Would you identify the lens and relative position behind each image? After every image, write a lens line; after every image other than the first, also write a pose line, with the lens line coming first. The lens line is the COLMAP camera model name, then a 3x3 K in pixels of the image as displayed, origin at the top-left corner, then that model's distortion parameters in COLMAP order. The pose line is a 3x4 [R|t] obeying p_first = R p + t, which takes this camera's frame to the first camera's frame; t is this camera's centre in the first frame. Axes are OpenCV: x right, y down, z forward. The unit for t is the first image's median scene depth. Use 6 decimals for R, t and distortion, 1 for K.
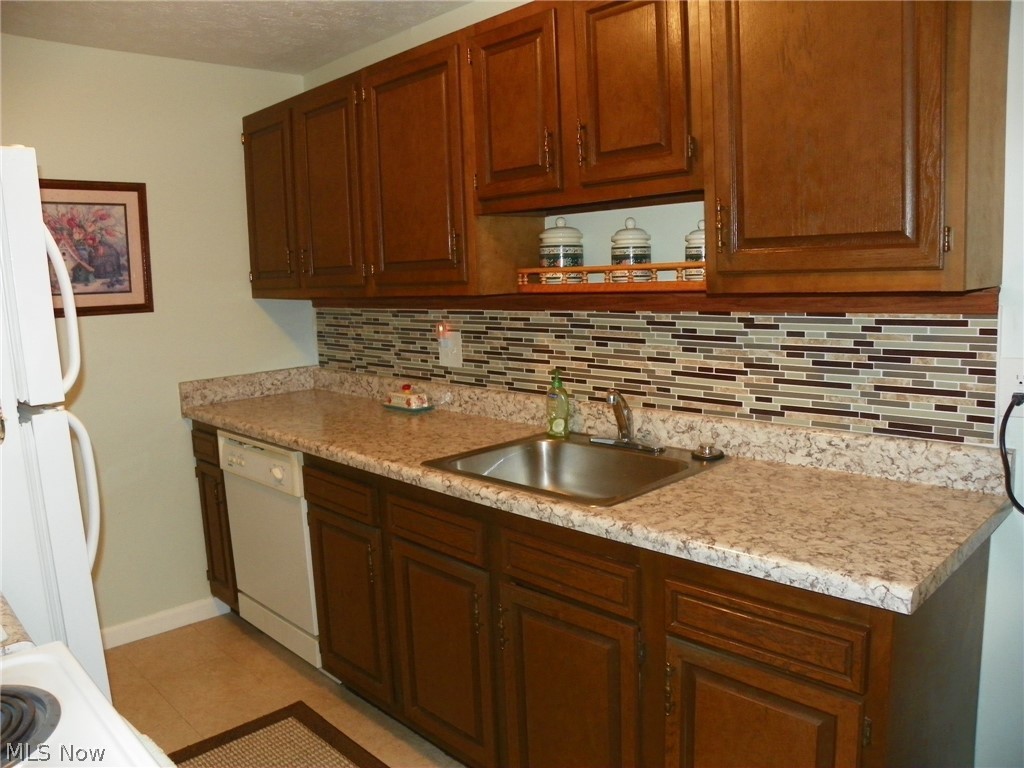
lens RADIAL K [[777.9, 0, 505.0], [0, 777.9, 378.8], [0, 0, 1]] dist [-0.143491, 0.084663]
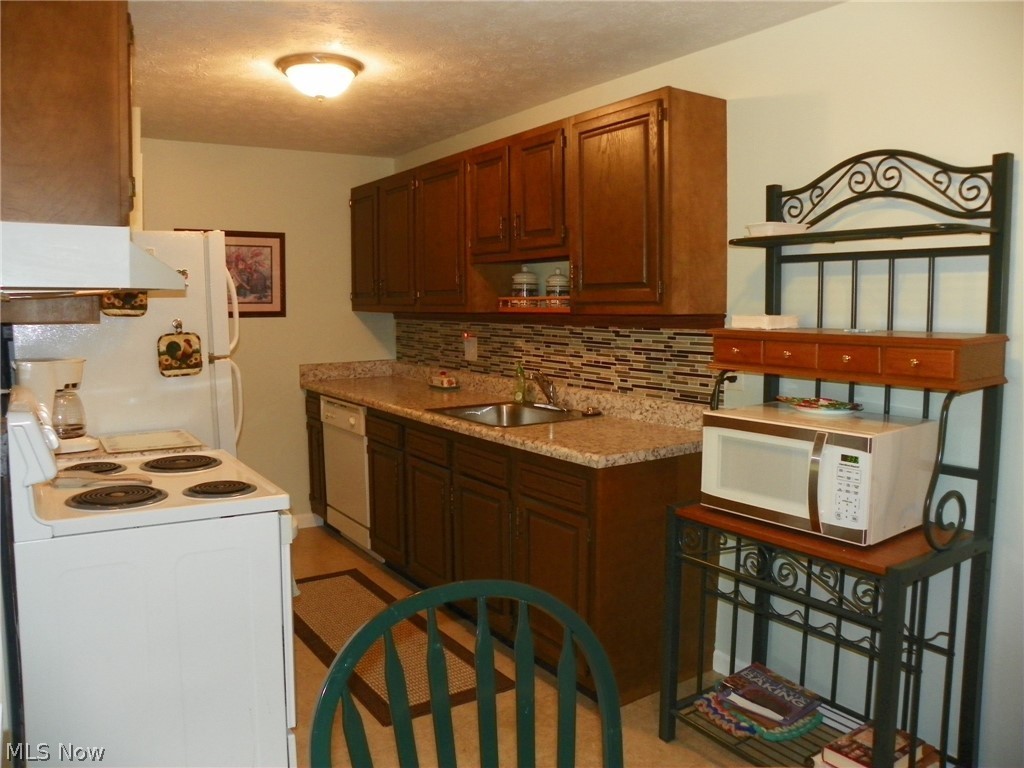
lens RADIAL K [[777.9, 0, 512.8], [0, 777.9, 378.1], [0, 0, 1]] dist [-0.143491, 0.084663]
pose [[0.984654, 0.048934, -0.167514, 0.316343], [-0.054447, 0.998111, -0.028473, 0.067810], [0.165805, 0.037157, 0.985458, -0.559454]]
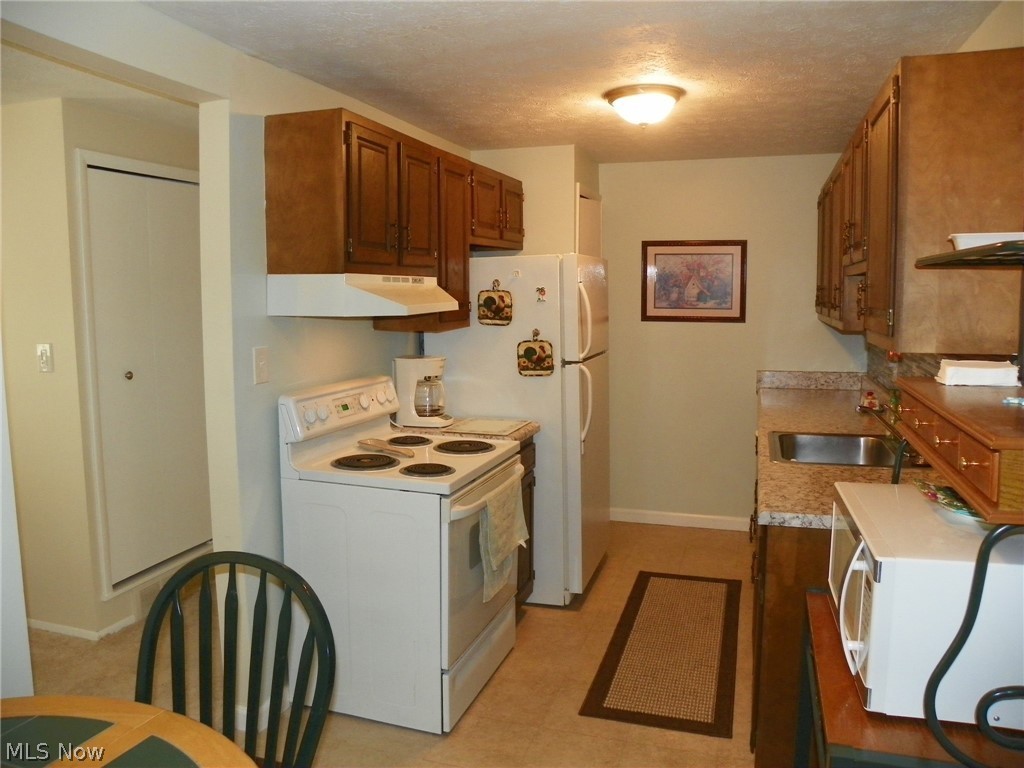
lens RADIAL K [[777.9, 0, 514.3], [0, 777.9, 383.6], [0, 0, 1]] dist [-0.143491, 0.084663]
pose [[0.482562, 0.135220, -0.865361, 0.866869], [-0.126667, 0.988398, 0.083811, -0.046919], [0.866654, 0.069168, 0.494092, -0.224945]]
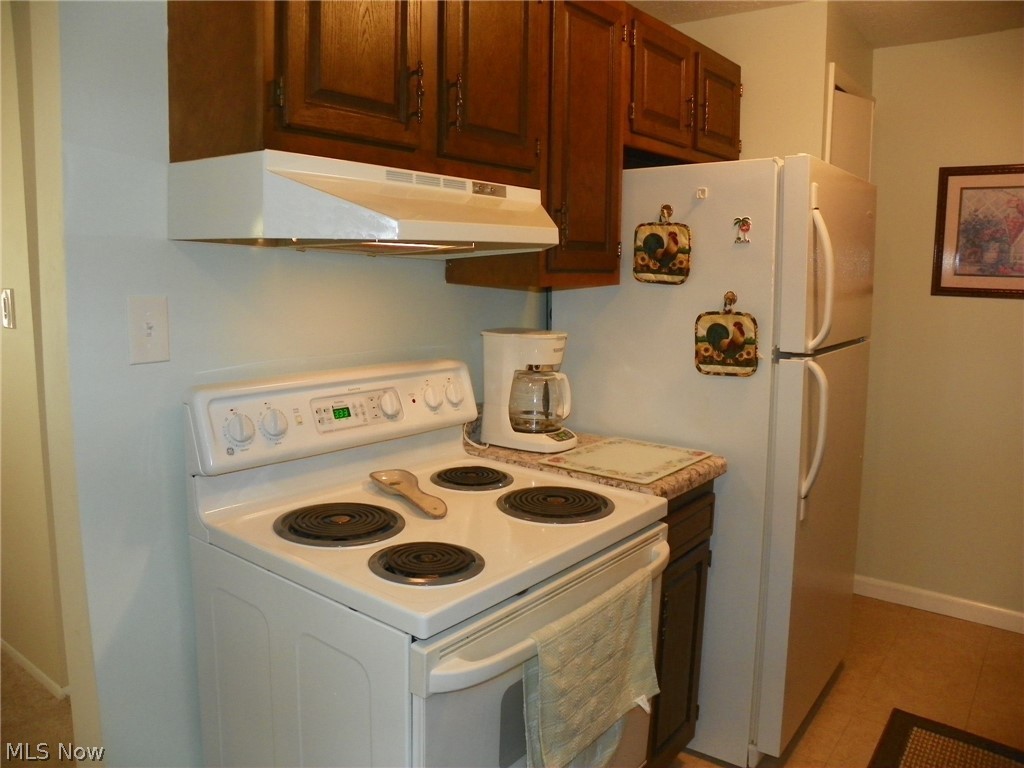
lens RADIAL K [[777.9, 0, 517.1], [0, 777.9, 381.0], [0, 0, 1]] dist [-0.143491, 0.084663]
pose [[0.161739, 0.177012, -0.970828, 0.368168], [-0.149431, 0.976830, 0.153211, -0.029724], [0.975454, 0.120292, 0.184442, 0.174153]]
